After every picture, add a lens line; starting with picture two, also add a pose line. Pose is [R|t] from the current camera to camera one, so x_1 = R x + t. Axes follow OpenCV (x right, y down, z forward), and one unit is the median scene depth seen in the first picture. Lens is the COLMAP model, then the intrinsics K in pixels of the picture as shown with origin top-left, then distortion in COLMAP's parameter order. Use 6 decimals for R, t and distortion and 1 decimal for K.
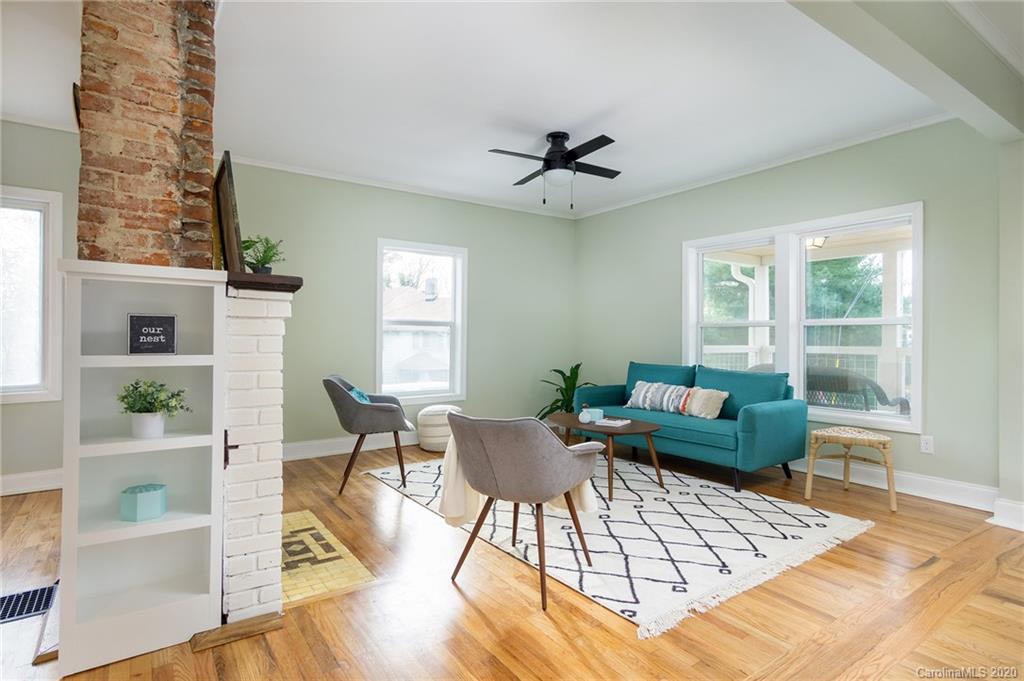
lens RADIAL K [[539.9, 0, 516.1], [0, 539.9, 335.9], [0, 0, 1]] dist [0.000146, -0.002214]
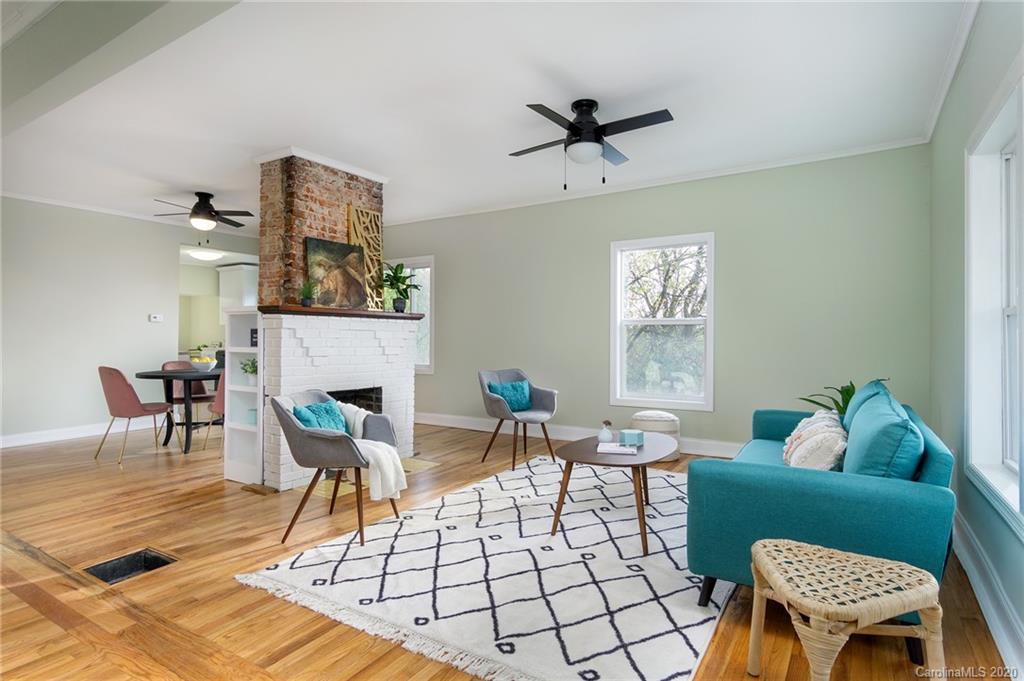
lens RADIAL K [[539.9, 0, 518.0], [0, 539.9, 335.0], [0, 0, 1]] dist [0.000146, -0.002214]
pose [[0.383809, -0.001903, -0.923411, 1.162774], [0.002364, 0.999997, -0.001078, -0.005846], [0.923410, -0.001769, 0.383812, 0.785066]]
